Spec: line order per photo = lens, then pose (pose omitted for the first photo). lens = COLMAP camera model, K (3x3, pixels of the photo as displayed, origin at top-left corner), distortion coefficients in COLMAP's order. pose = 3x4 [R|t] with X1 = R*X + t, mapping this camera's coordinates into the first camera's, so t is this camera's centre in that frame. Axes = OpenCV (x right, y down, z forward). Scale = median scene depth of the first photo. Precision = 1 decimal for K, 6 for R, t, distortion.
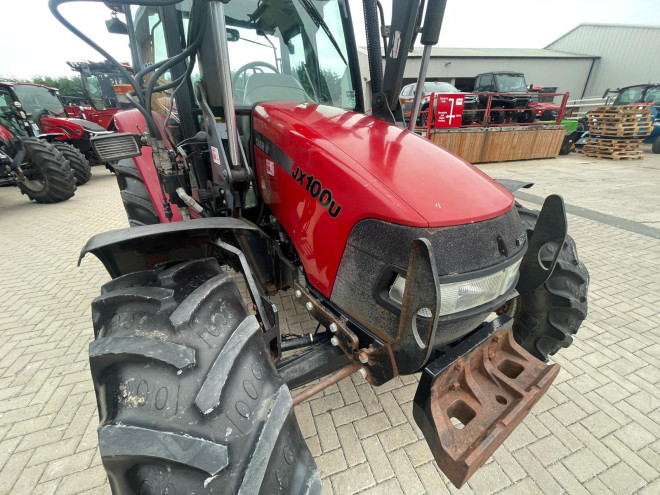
lens RADIAL K [[266.9, 0, 330.2], [0, 266.9, 246.2], [0, 0, 1]] dist [-0.002455, -0.000438]
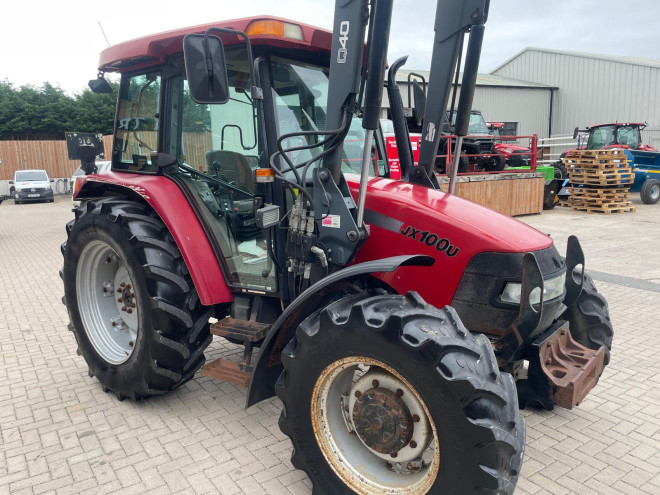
lens RADIAL K [[491.6, 0, 336.1], [0, 491.6, 247.4], [0, 0, 1]] dist [0.100213, -0.129359]
pose [[0.955649, -0.050441, 0.290158, -0.115422], [0.126654, 0.959854, -0.250280, 0.037207], [-0.265884, 0.275929, 0.923671, -0.114540]]
